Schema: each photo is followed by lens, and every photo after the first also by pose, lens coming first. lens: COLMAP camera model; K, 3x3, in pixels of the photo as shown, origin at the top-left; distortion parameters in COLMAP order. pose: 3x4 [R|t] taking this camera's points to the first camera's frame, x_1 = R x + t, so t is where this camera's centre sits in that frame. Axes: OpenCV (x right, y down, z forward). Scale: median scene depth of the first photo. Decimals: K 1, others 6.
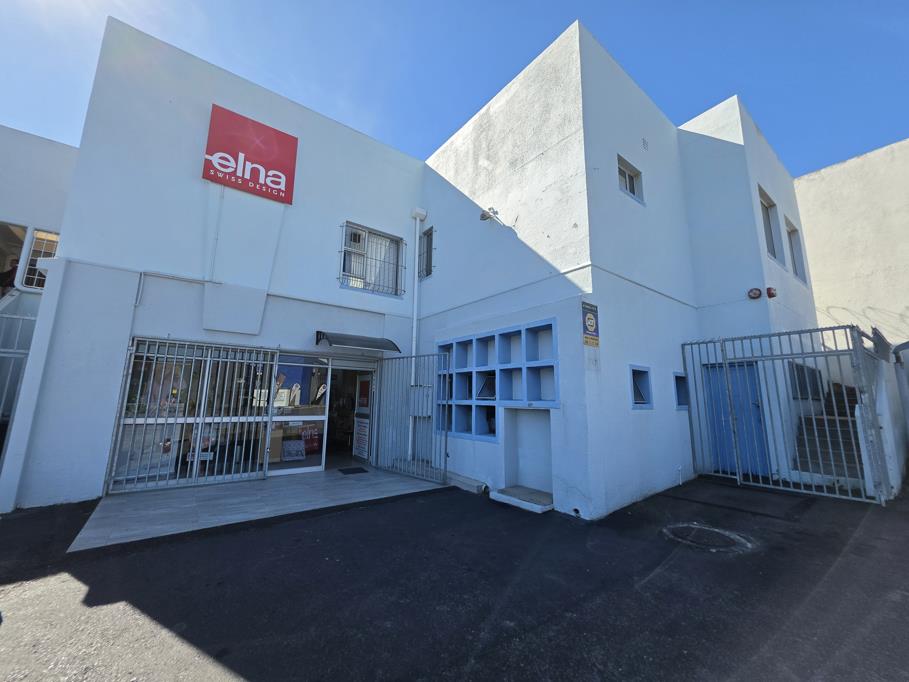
lens RADIAL K [[362.1, 0, 449.9], [0, 362.1, 333.6], [0, 0, 1]] dist [-0.002401, 0.000136]
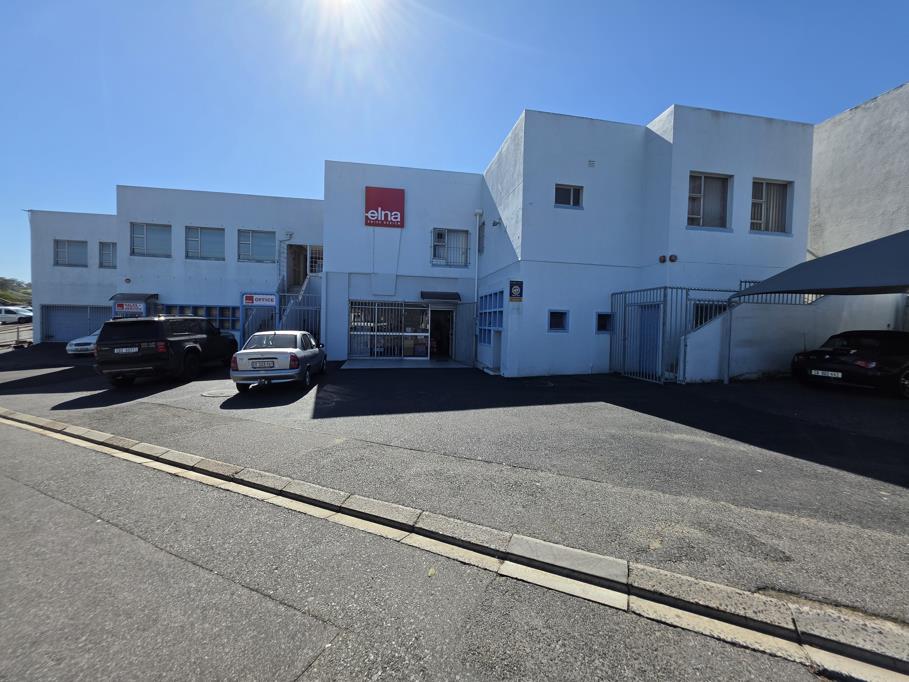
lens RADIAL K [[362.1, 0, 449.9], [0, 362.1, 333.6], [0, 0, 1]] dist [-0.002401, 0.000136]
pose [[0.890896, 0.020349, -0.453751, 0.729015], [0.070236, 0.980808, 0.181886, -0.140518], [0.448743, -0.193911, 0.872369, -0.755902]]
